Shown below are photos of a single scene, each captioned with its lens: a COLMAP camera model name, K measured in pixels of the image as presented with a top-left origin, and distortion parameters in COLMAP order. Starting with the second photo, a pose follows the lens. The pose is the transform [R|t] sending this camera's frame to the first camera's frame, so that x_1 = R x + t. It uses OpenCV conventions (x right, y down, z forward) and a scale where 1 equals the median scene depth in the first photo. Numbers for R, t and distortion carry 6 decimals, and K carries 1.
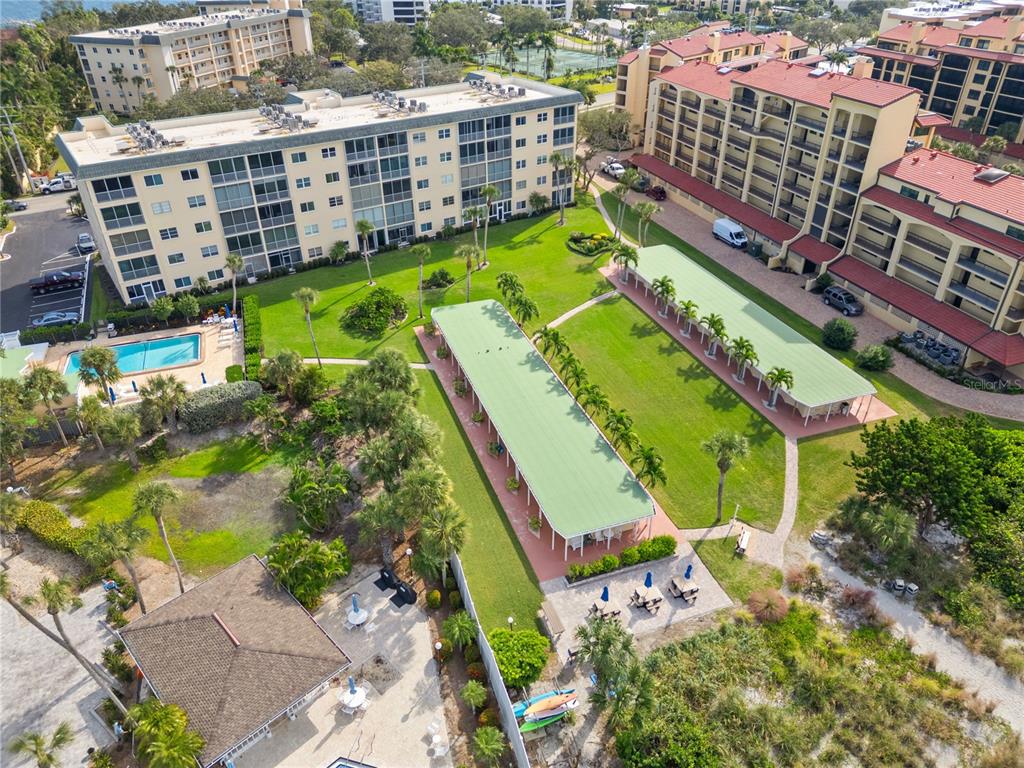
lens RADIAL K [[718.9, 0, 512.0], [0, 718.9, 384.0], [0, 0, 1]] dist [0.082917, -0.084961]
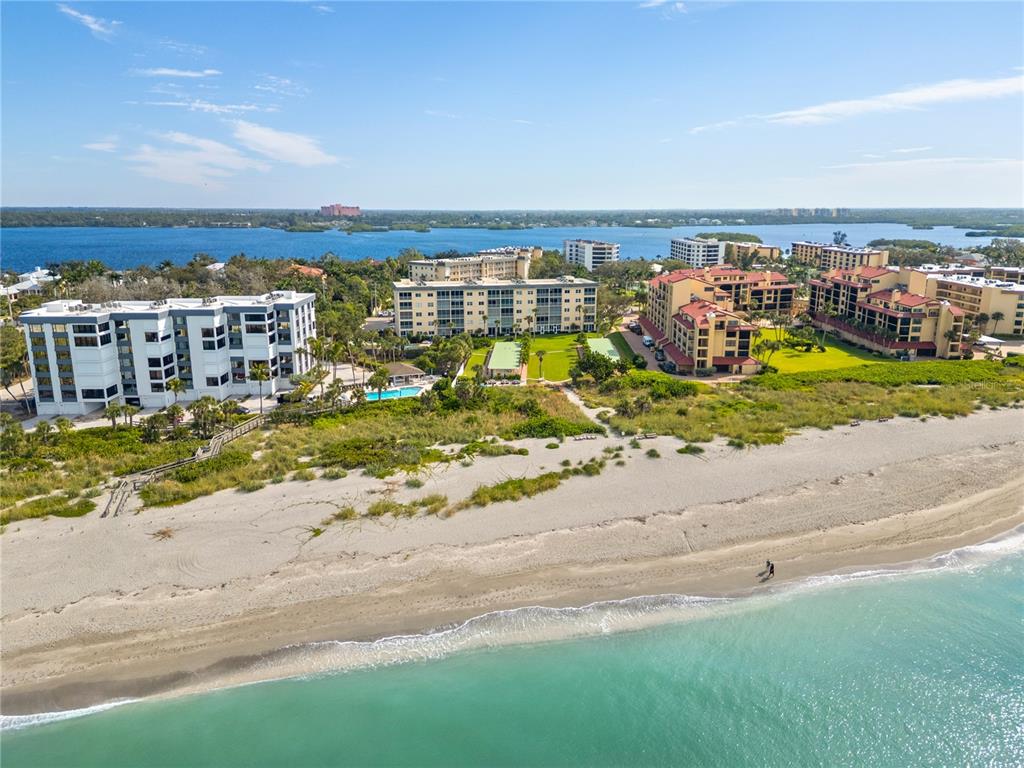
lens RADIAL K [[731.5, 0, 507.6], [0, 731.5, 380.1], [0, 0, 1]] dist [0.132810, -0.170124]
pose [[0.930284, 0.093208, -0.354800, 0.810345], [-0.204321, 0.934924, -0.290120, 0.725869], [0.304670, 0.342387, 0.888790, -1.220168]]
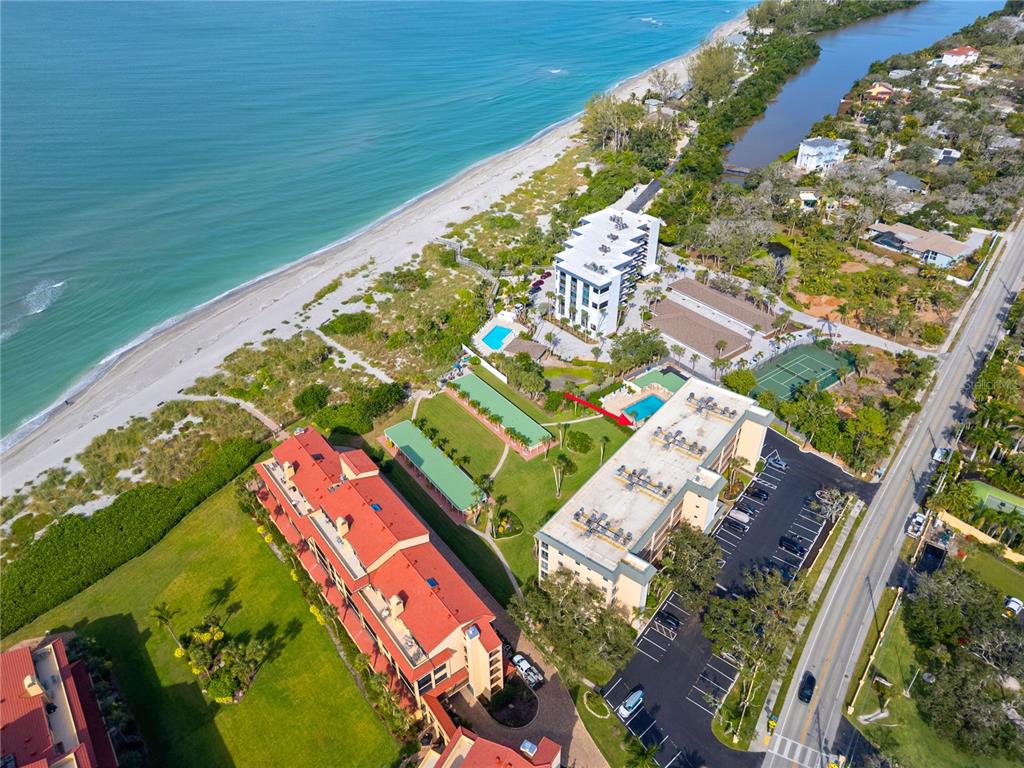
lens RADIAL K [[705.6, 0, 525.0], [0, 705.6, 397.2], [0, 0, 1]] dist [0.065455, -0.043013]
pose [[-0.946756, 0.206919, -0.246653, 0.463817], [-0.156230, 0.374601, 0.913929, -2.018473], [0.281506, 0.903802, -0.322328, 1.429004]]
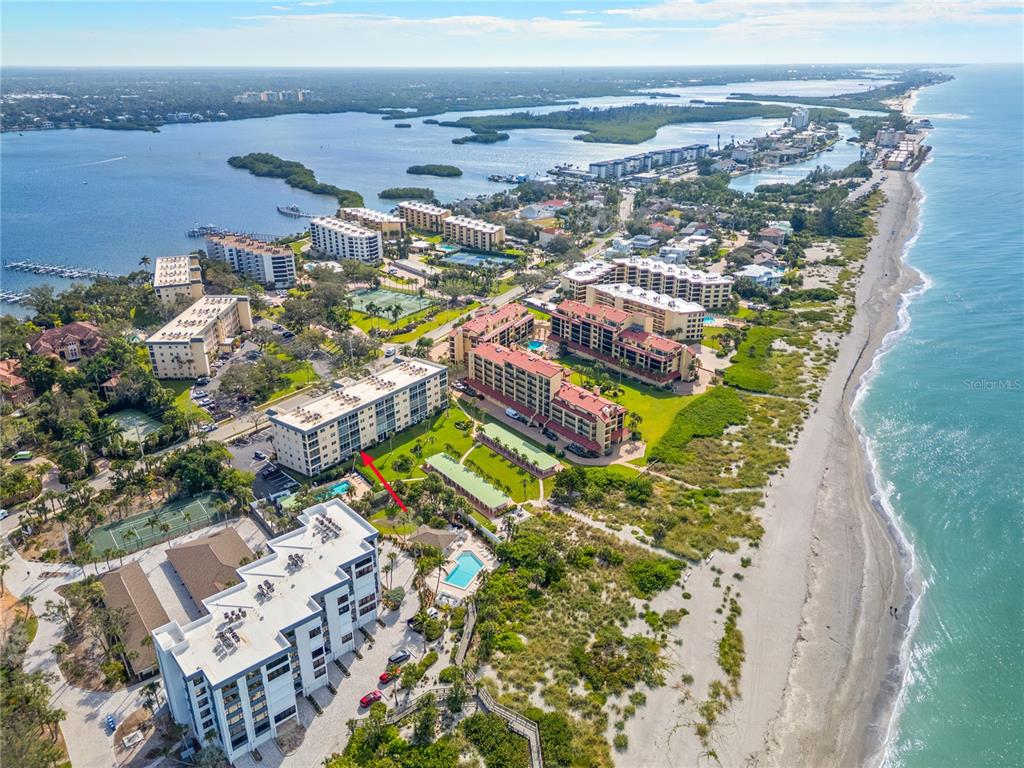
lens RADIAL K [[731.5, 0, 507.6], [0, 731.5, 380.1], [0, 0, 1]] dist [0.132810, -0.170124]
pose [[0.948571, -0.123388, 0.291529, -0.566958], [0.169887, 0.975482, -0.139907, 0.054693], [-0.267118, 0.182239, 0.946275, -1.827021]]
